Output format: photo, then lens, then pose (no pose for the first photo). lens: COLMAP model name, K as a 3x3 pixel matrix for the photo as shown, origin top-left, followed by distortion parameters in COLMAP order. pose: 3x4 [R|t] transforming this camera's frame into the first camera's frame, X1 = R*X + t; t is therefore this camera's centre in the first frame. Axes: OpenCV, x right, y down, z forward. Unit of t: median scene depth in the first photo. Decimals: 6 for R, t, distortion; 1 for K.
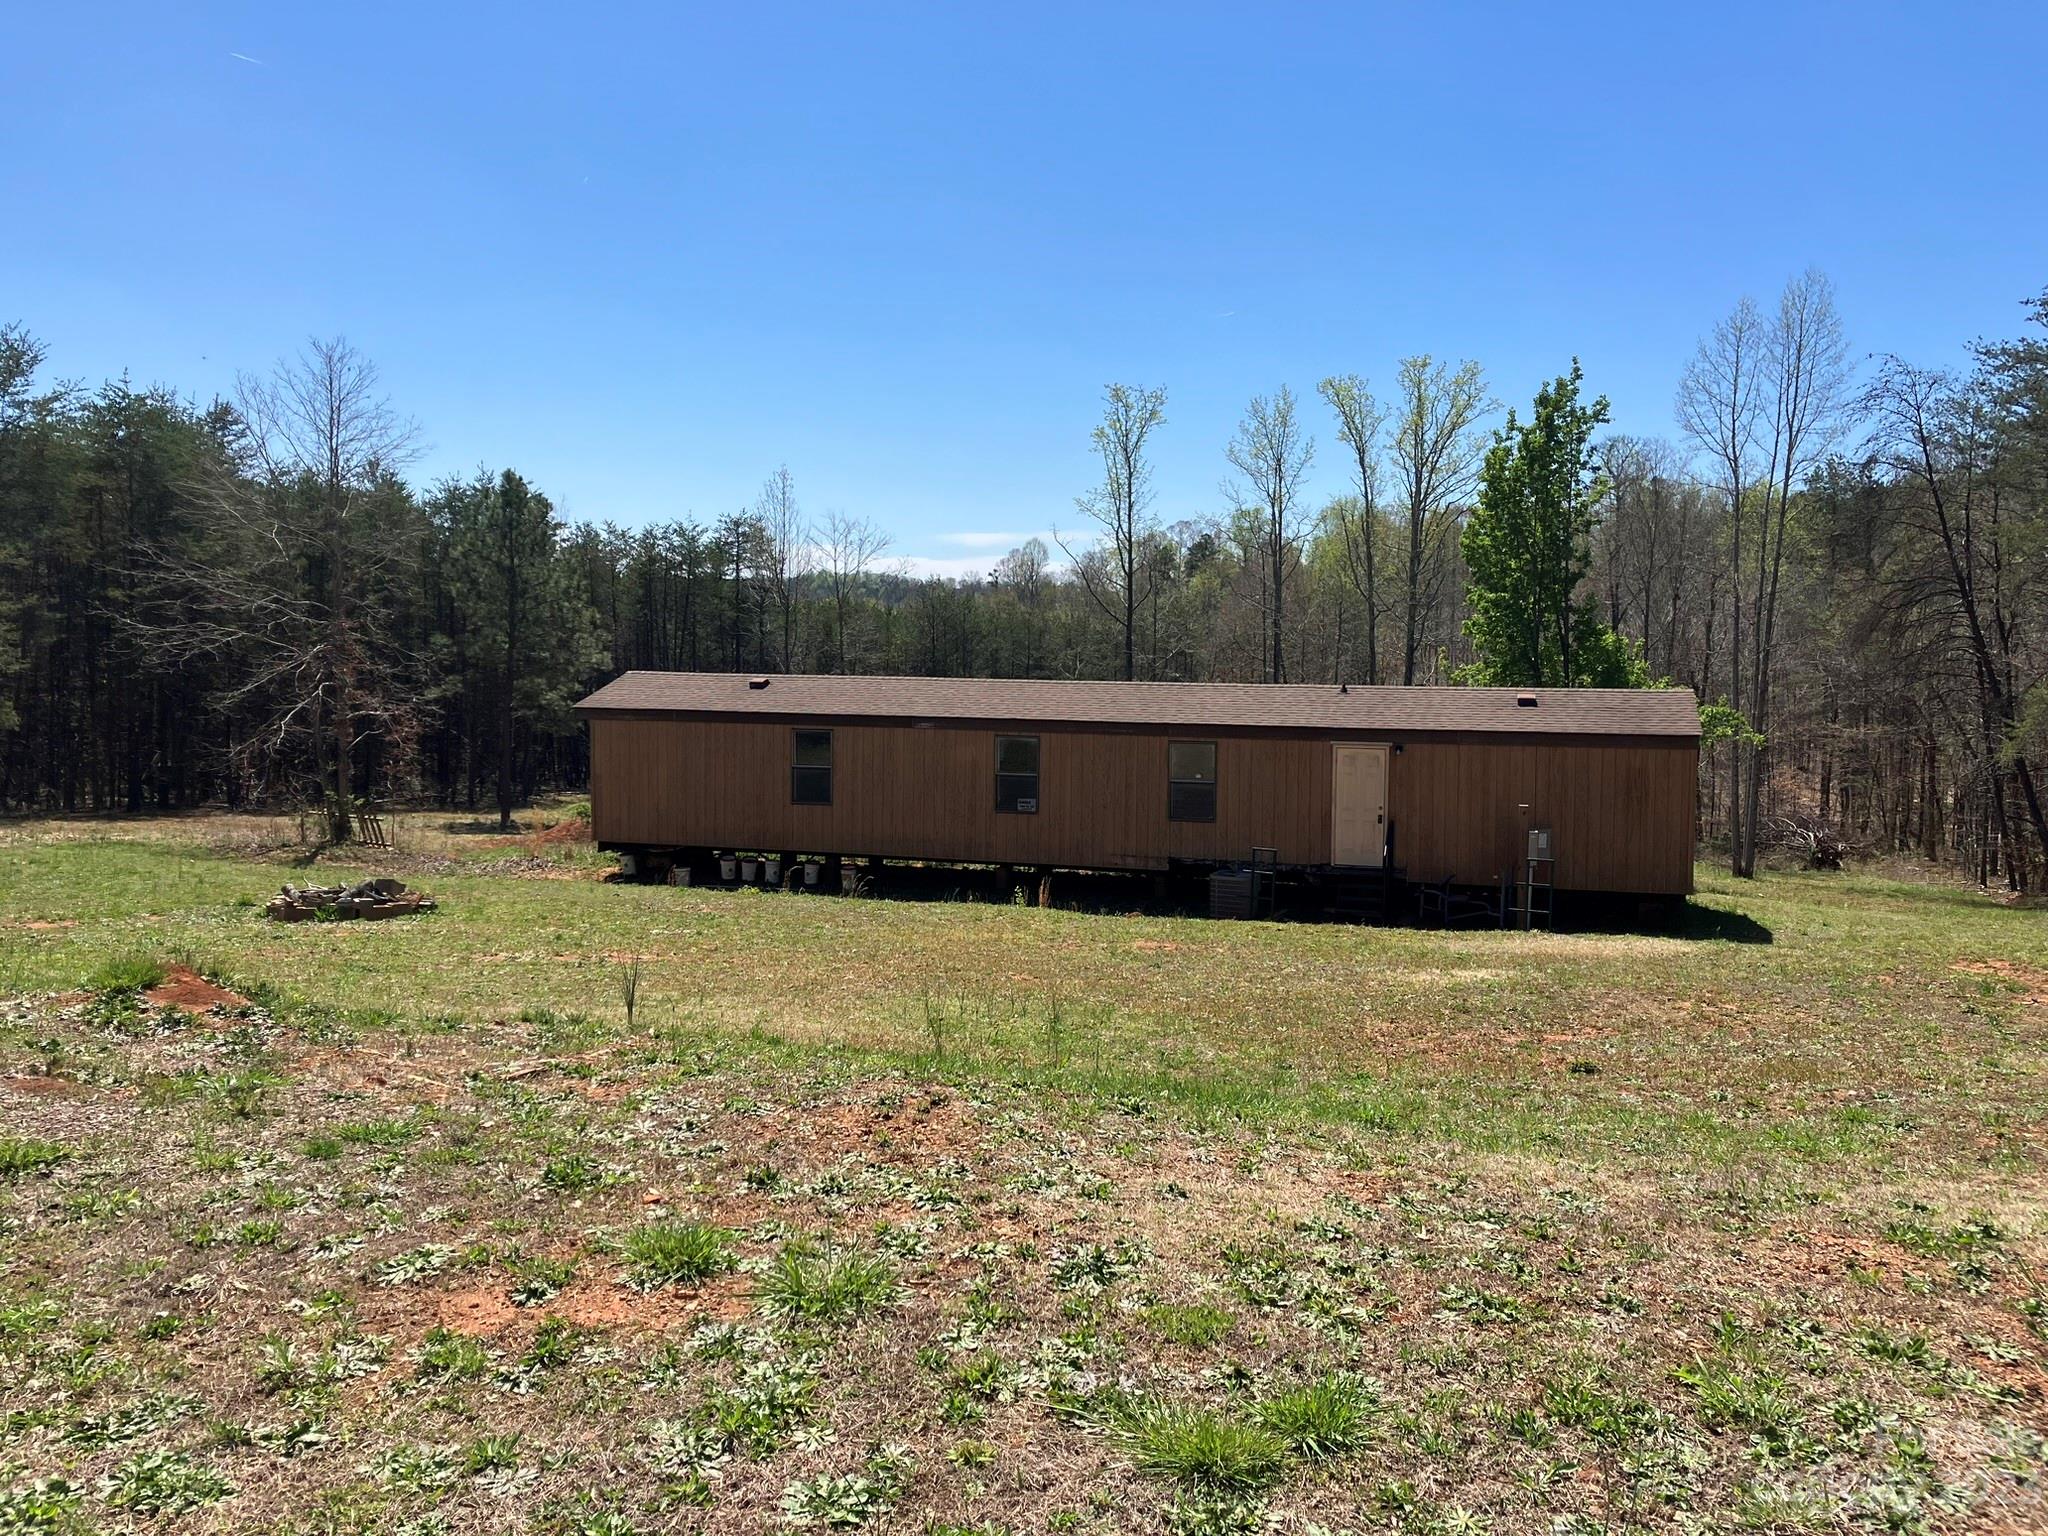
lens RADIAL K [[1668.7, 0, 1032.6], [0, 1668.7, 770.0], [0, 0, 1]] dist [0.055455, -0.059715]
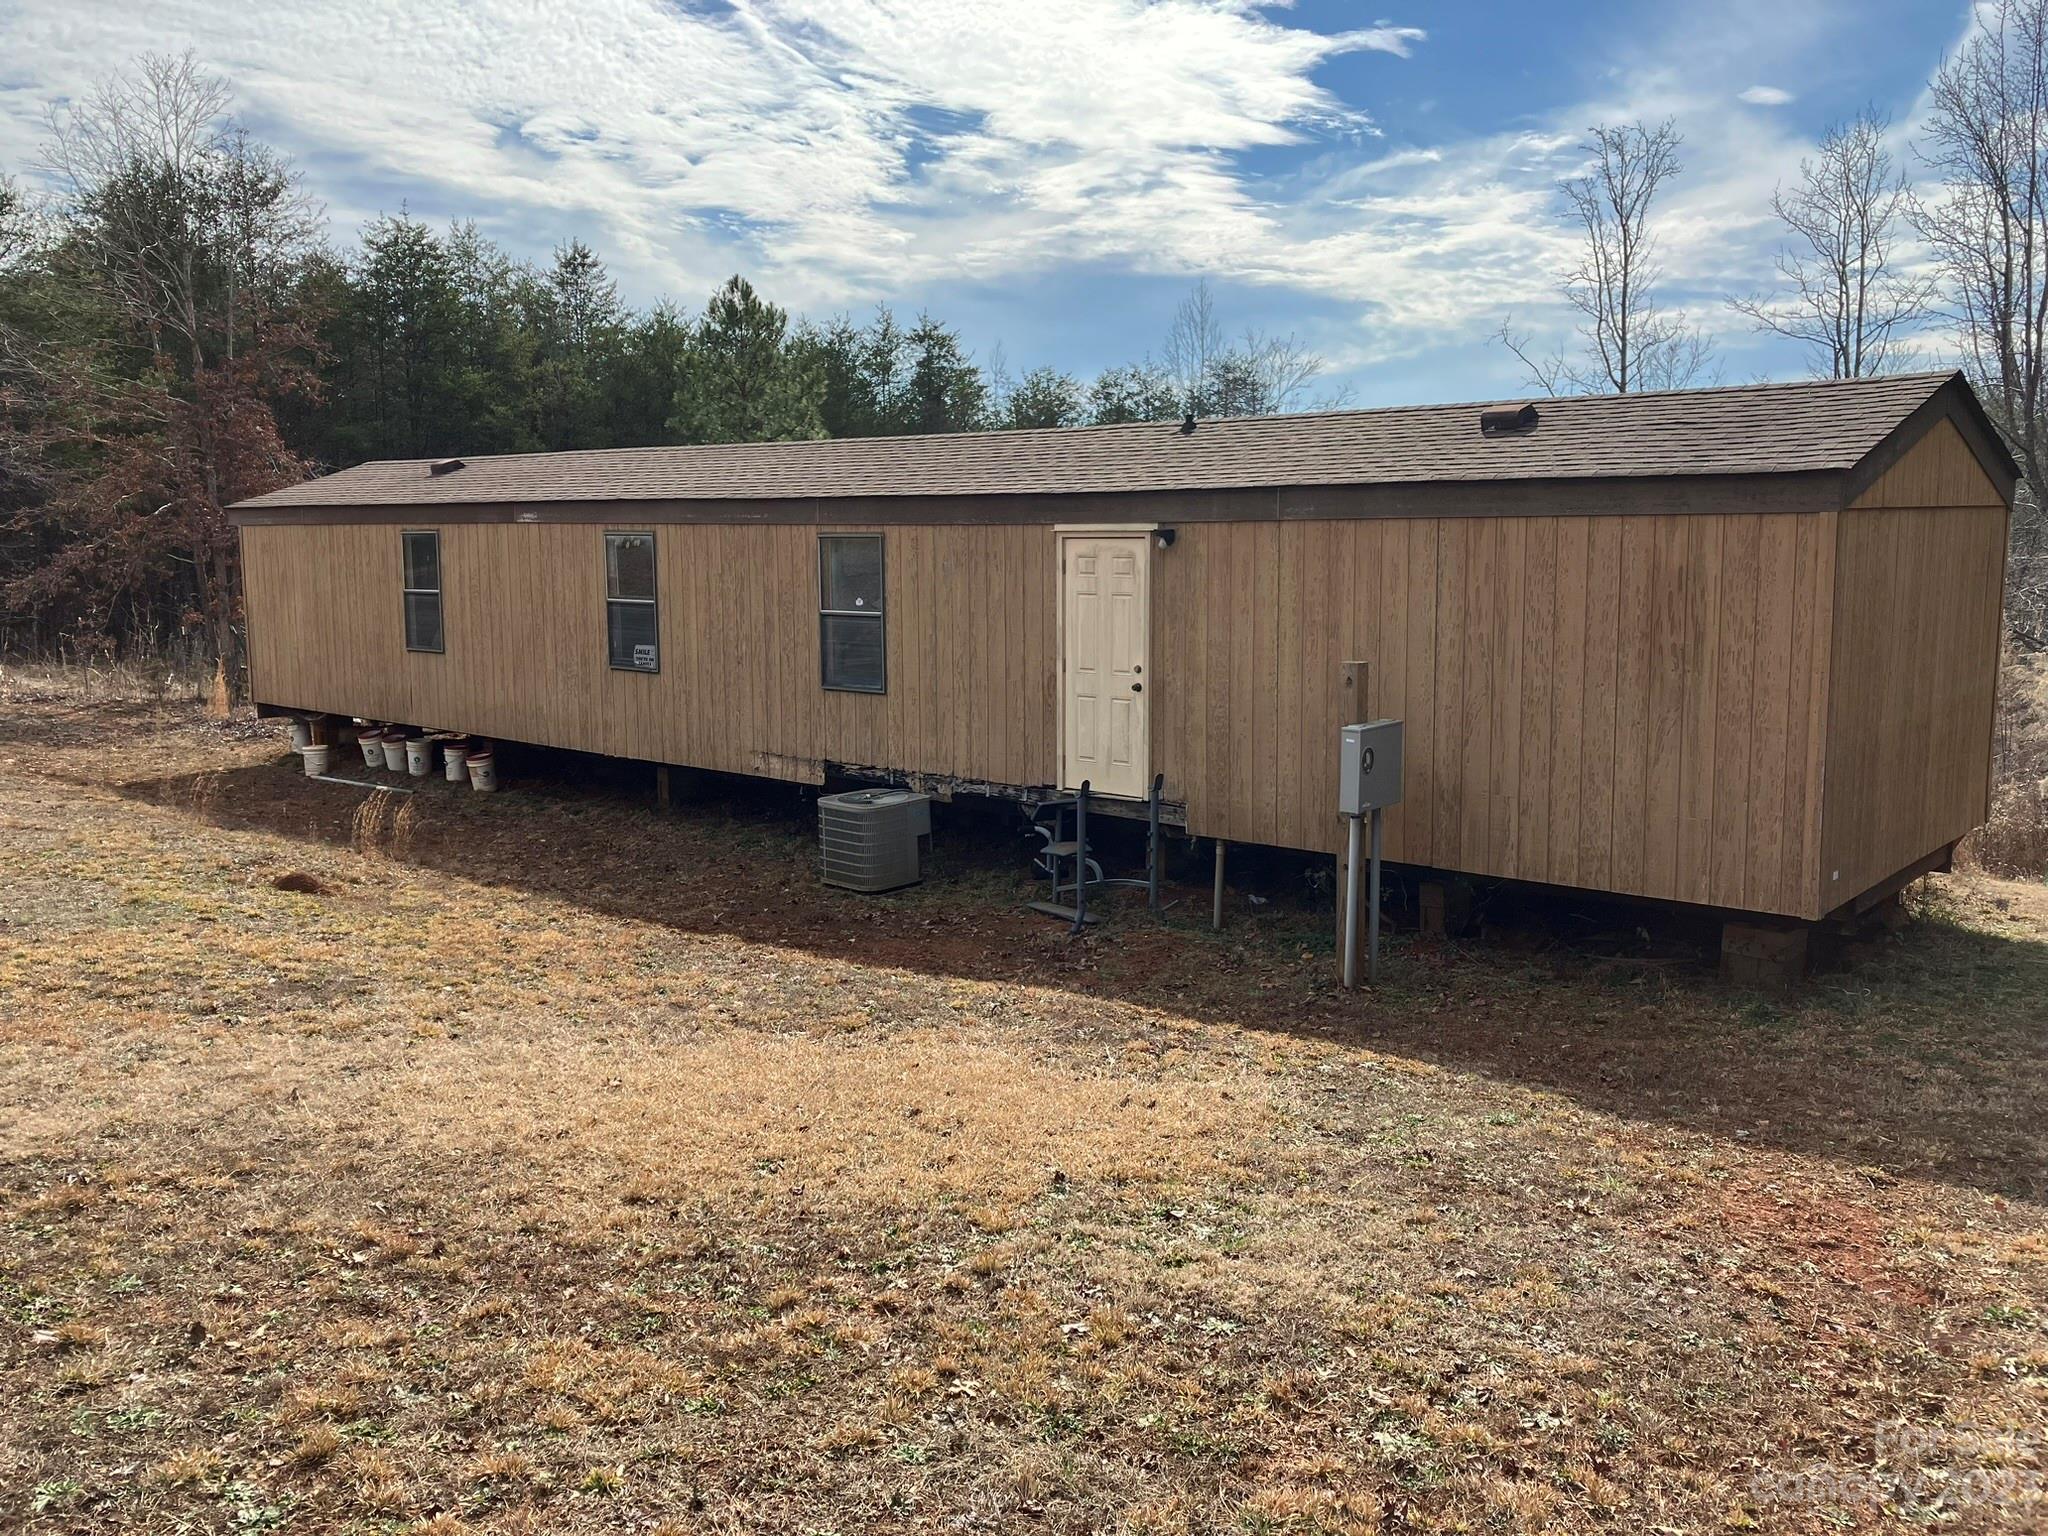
lens RADIAL K [[1668.7, 0, 1023.5], [0, 1668.7, 756.1], [0, 0, 1]] dist [0.055455, -0.059715]
pose [[0.907891, 0.040172, -0.417276, 0.330946], [-0.017459, 0.998158, 0.058108, 0.018379], [0.418842, -0.045471, 0.906920, 0.515263]]
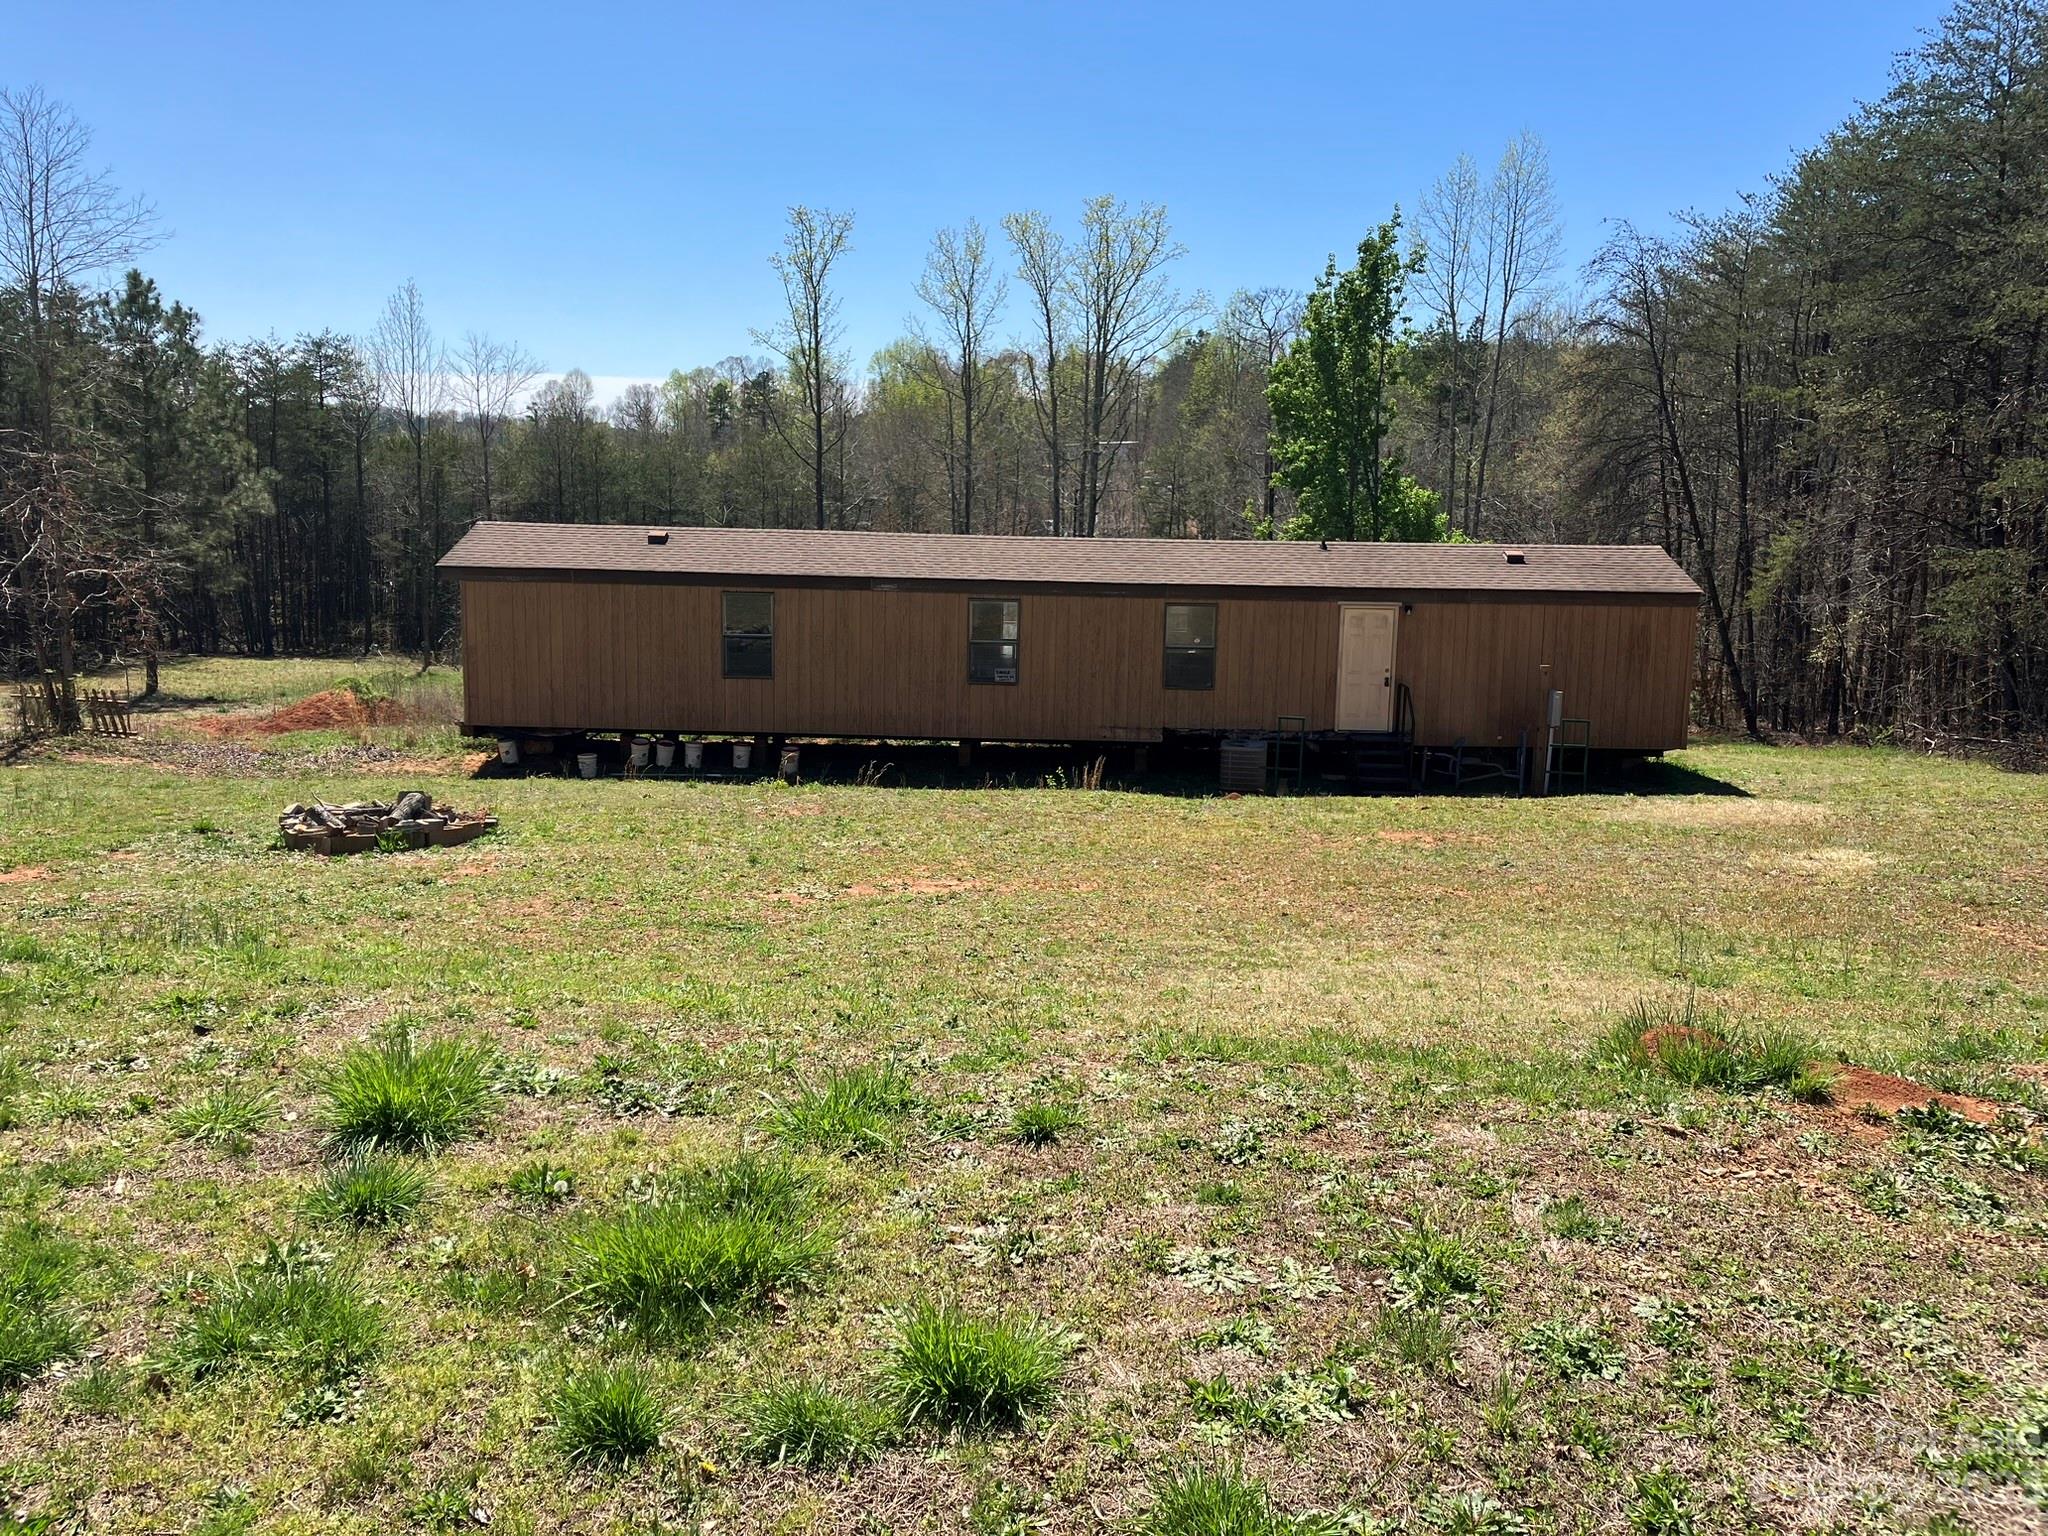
lens RADIAL K [[1668.7, 0, 1038.0], [0, 1668.7, 773.7], [0, 0, 1]] dist [0.055455, -0.059715]
pose [[0.959910, -0.037891, 0.277736, -0.229392], [0.011827, 0.995414, 0.094925, -0.010759], [-0.280059, -0.087835, 0.955956, 0.114557]]
